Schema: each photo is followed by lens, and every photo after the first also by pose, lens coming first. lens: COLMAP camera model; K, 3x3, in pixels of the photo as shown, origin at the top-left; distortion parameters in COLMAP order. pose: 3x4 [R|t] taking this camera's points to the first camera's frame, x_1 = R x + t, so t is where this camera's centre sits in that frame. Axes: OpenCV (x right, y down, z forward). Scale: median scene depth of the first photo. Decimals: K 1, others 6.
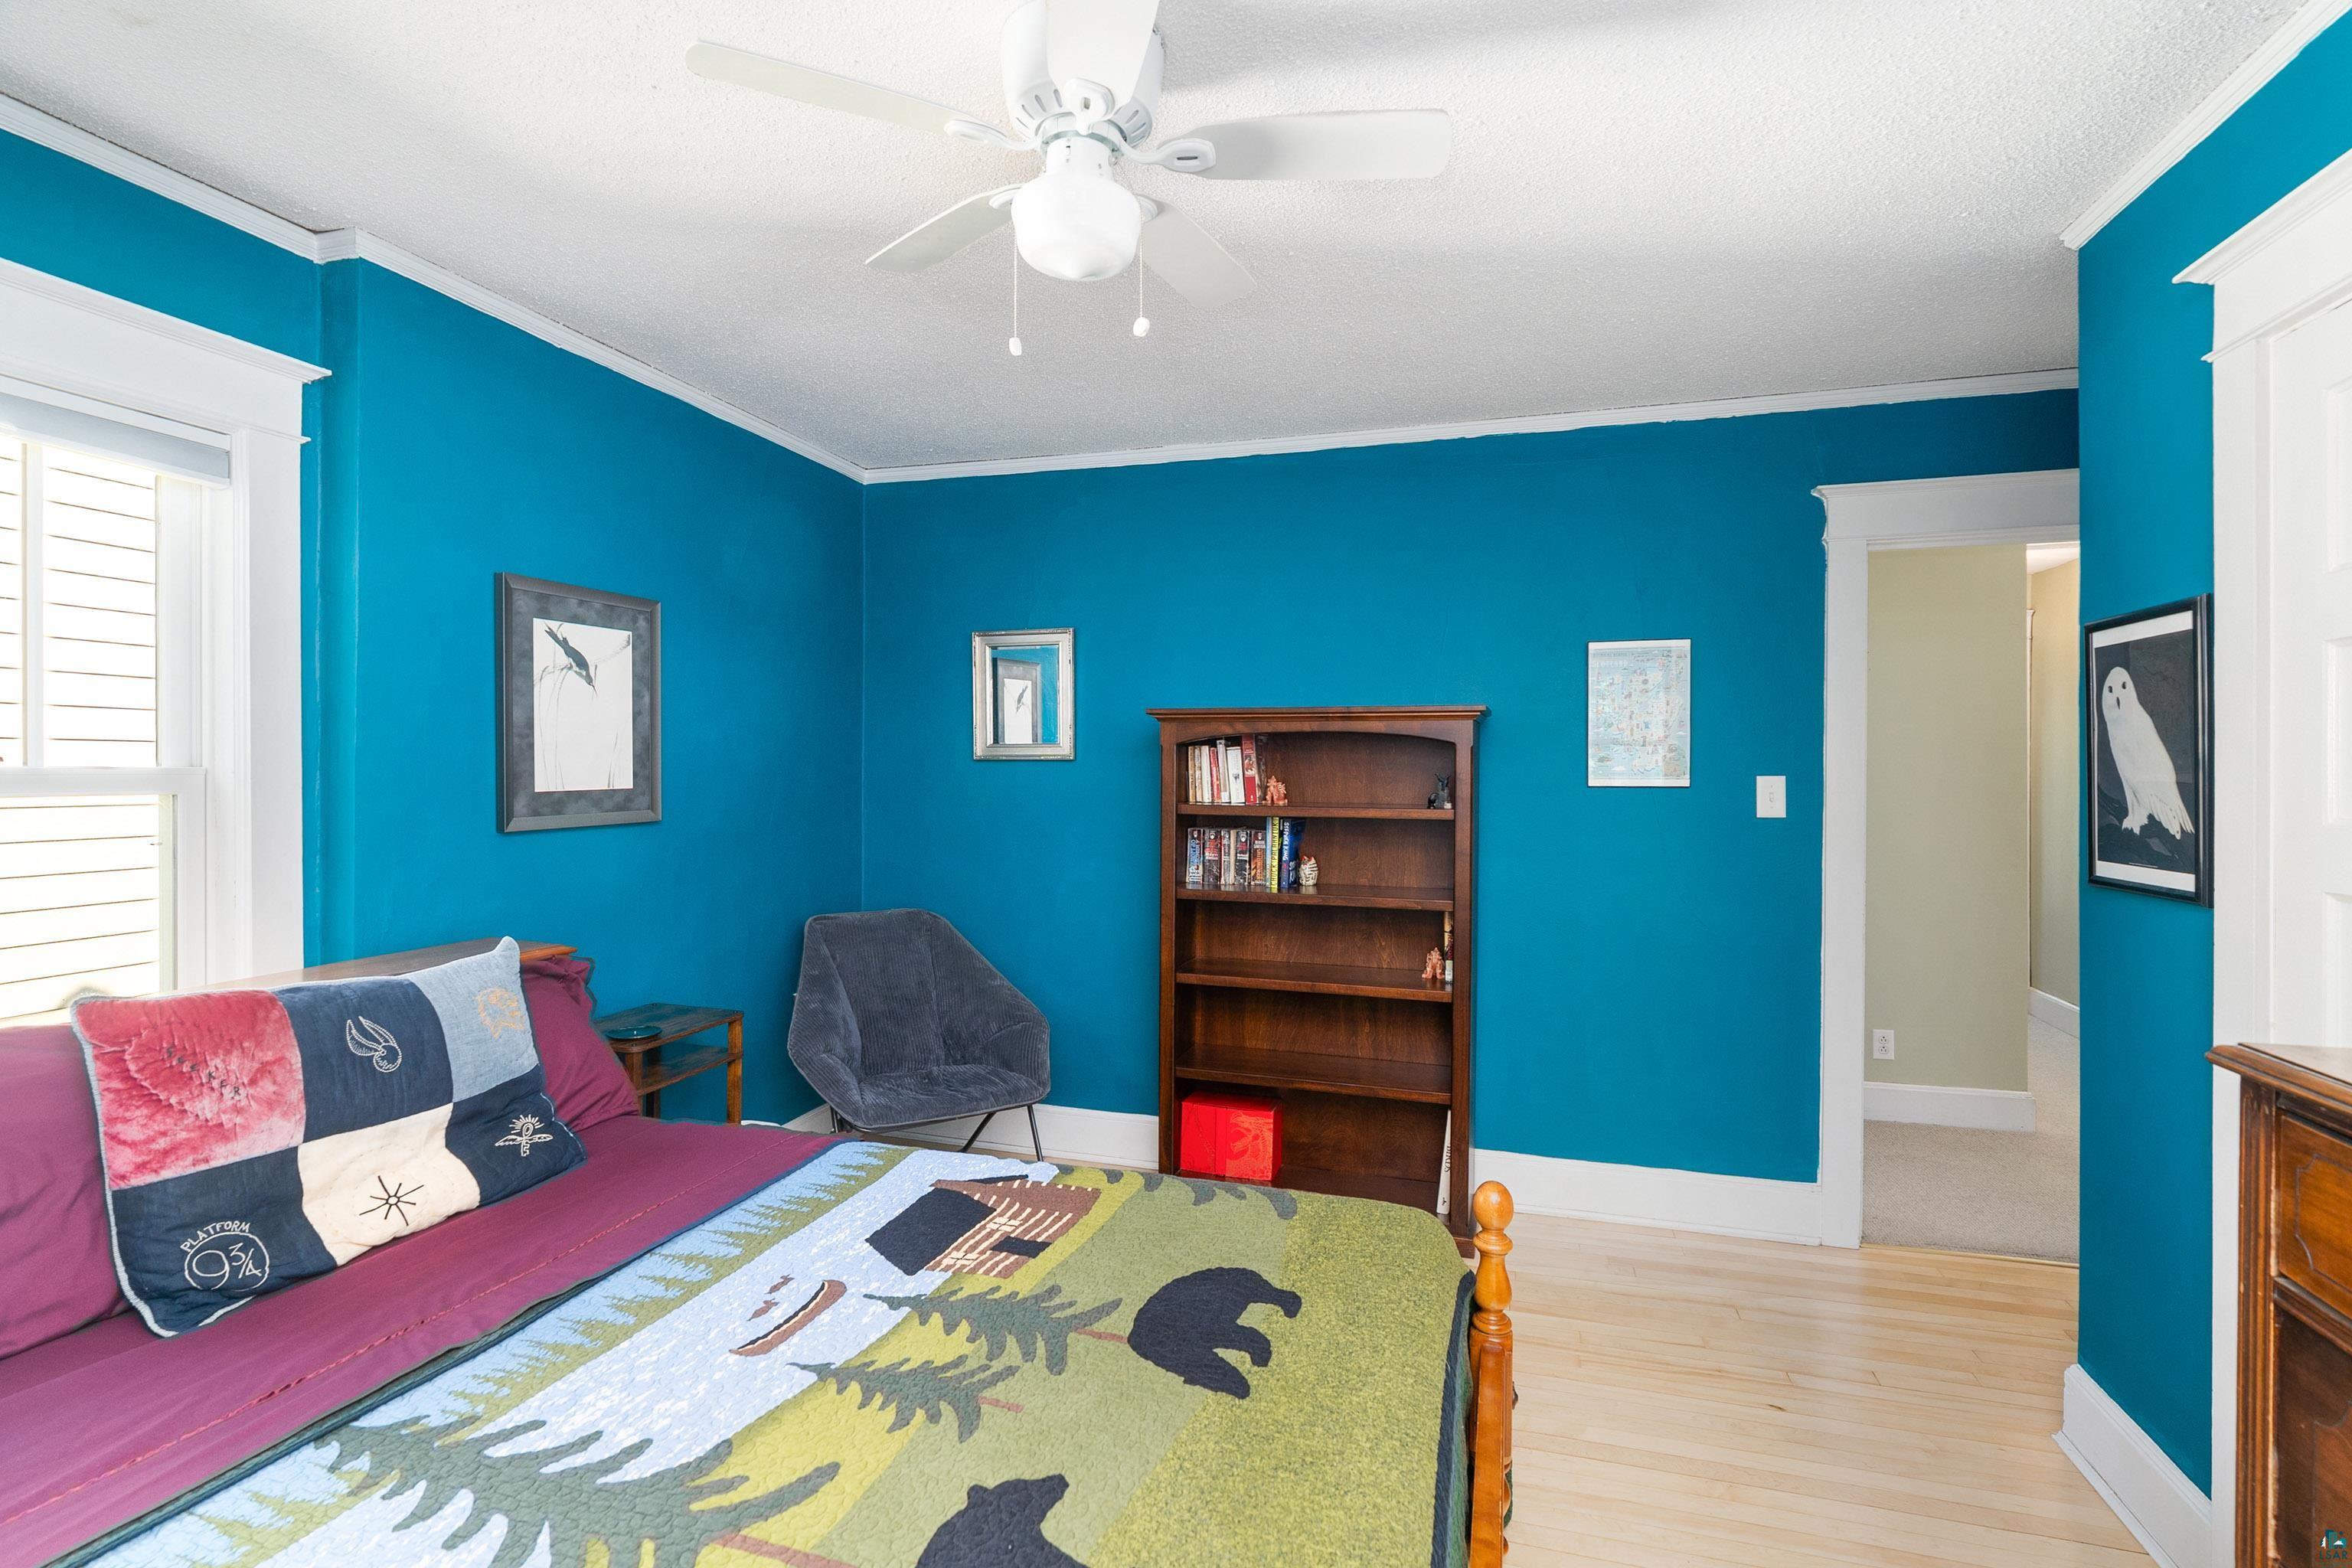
lens RADIAL K [[1077.8, 0, 1167.2], [0, 1077.8, 769.7], [0, 0, 1]] dist [-0.014410, 0.004955]
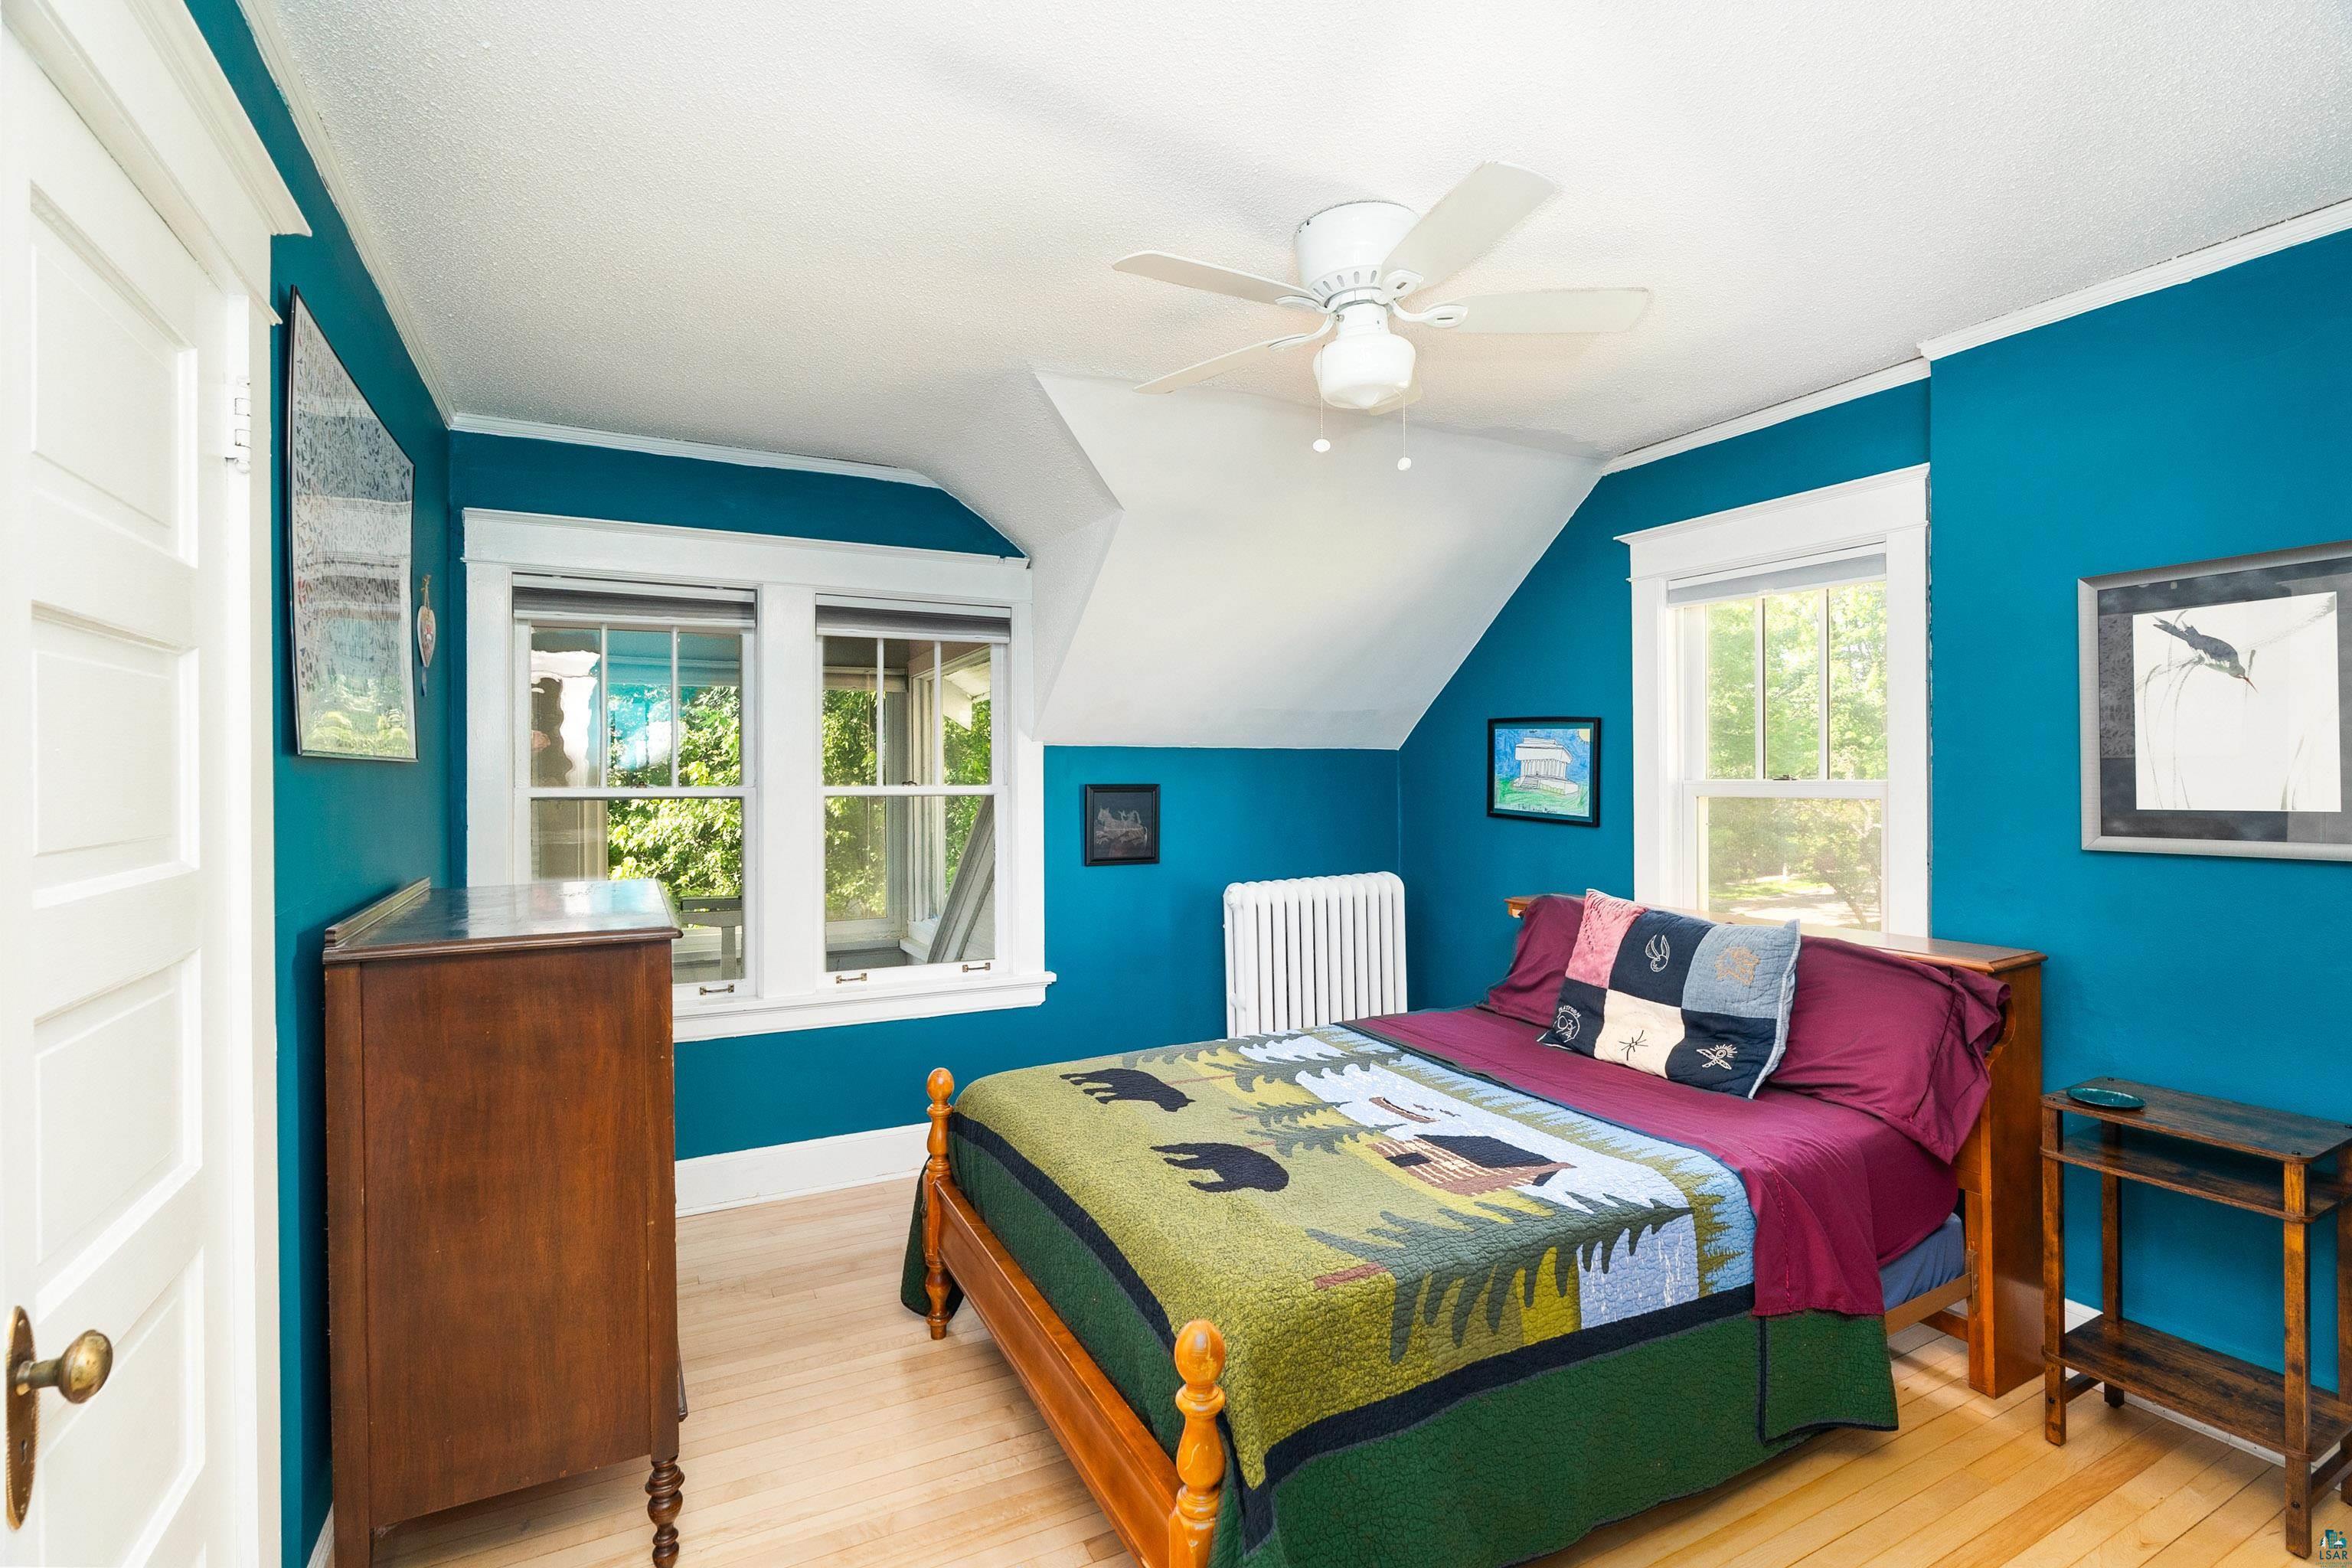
lens RADIAL K [[1077.8, 0, 1171.8], [0, 1077.8, 776.1], [0, 0, 1]] dist [-0.014410, 0.004955]
pose [[-0.709352, 0.003698, -0.704844, 1.034863], [0.000686, 0.999989, 0.004557, -0.020886], [0.704854, 0.002749, -0.709347, 1.830831]]
